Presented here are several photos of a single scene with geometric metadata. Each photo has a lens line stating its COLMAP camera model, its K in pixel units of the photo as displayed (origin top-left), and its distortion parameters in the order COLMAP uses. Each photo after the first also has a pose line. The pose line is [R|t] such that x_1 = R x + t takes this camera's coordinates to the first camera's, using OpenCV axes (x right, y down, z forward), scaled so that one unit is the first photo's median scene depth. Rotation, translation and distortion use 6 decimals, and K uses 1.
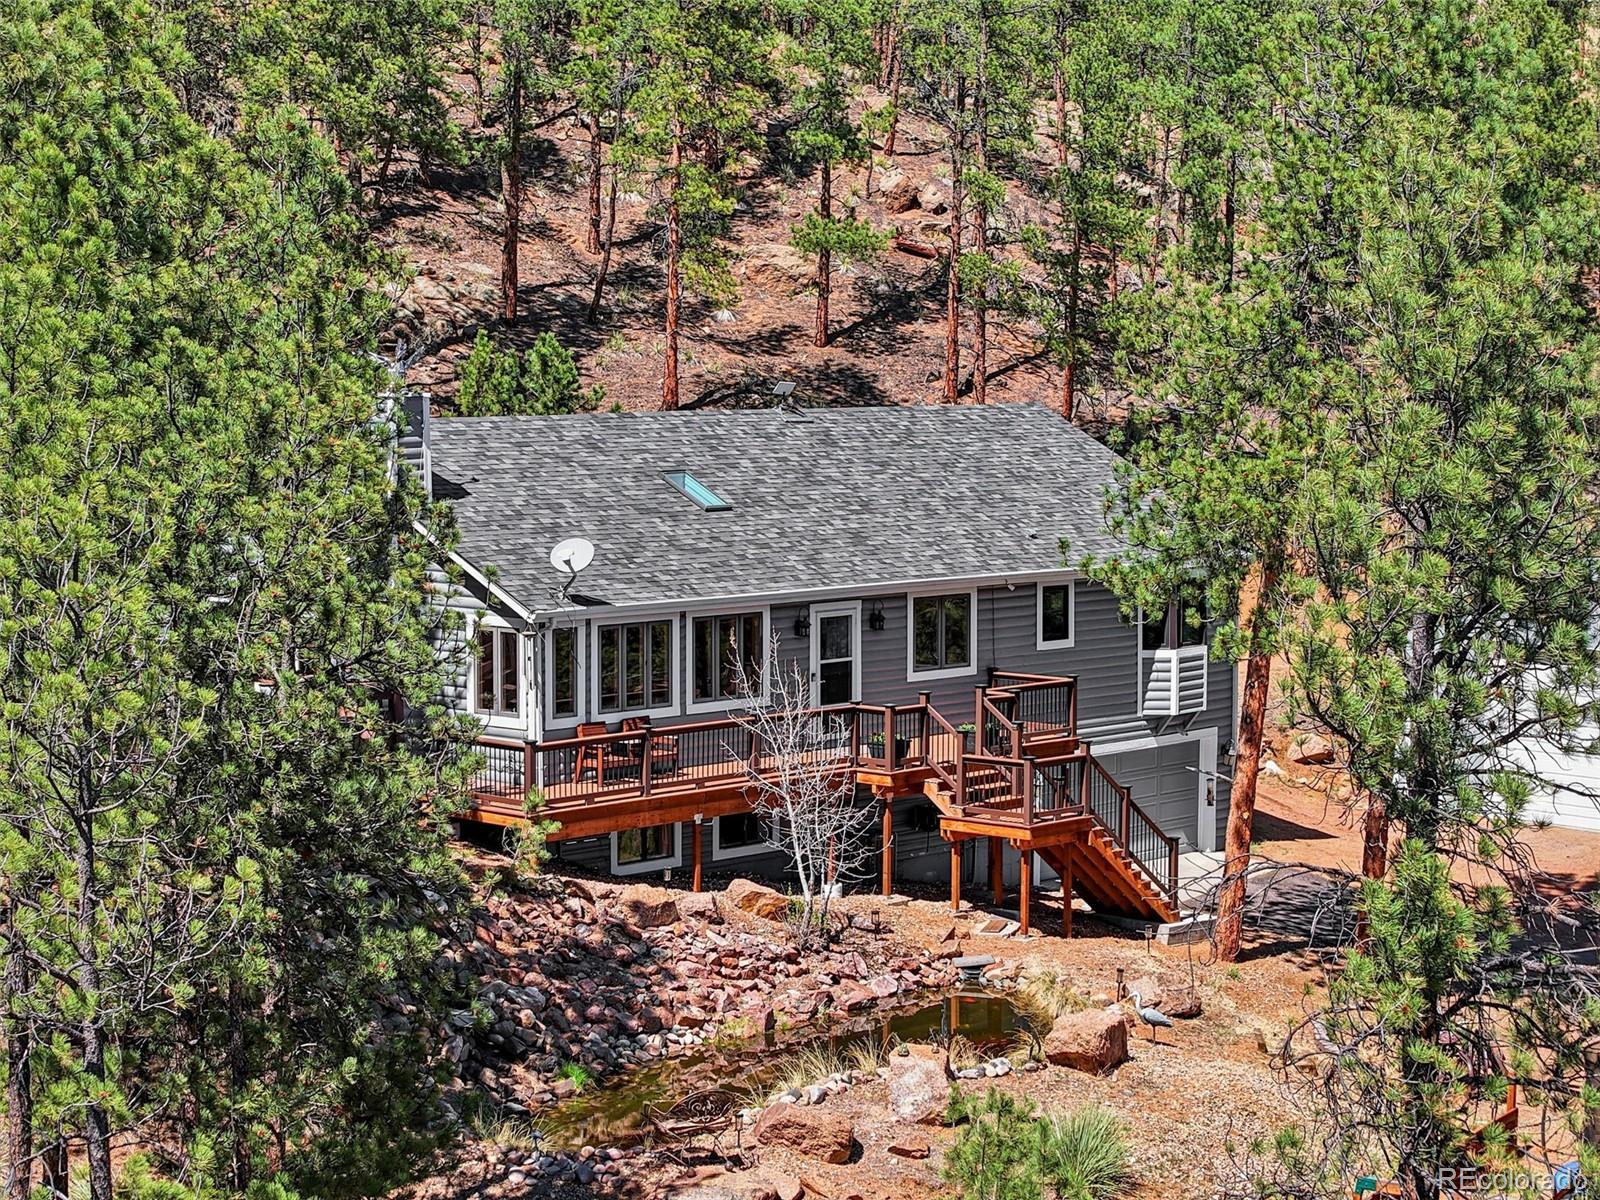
lens RADIAL K [[3372.3, 0, 800.0], [0, 3372.3, 600.0], [0, 0, 1]] dist [-0.205239, 0.004663]
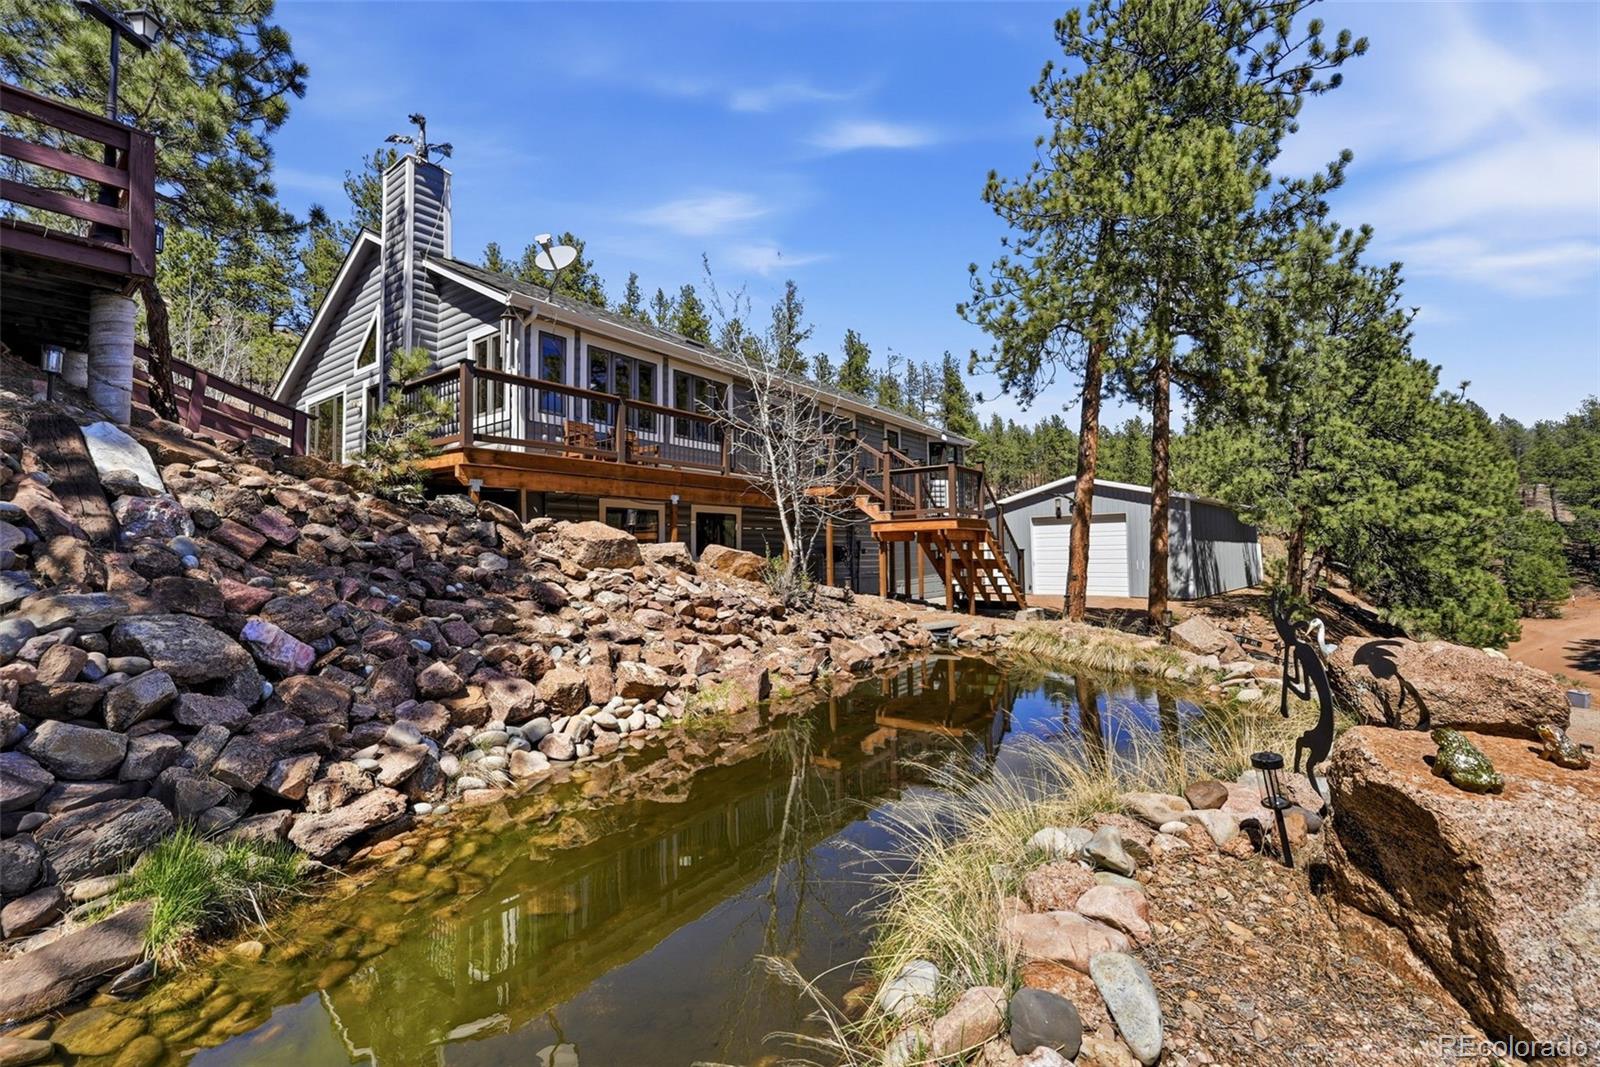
lens RADIAL K [[647.1, 0, 788.5], [0, 647.1, 532.2], [0, 0, 1]] dist [0.001225, 0.000142]
pose [[0.993897, -0.010094, 0.109848, -0.017843], [0.023567, 0.992243, -0.122059, 0.106697], [-0.107764, 0.123902, 0.986425, 0.836437]]
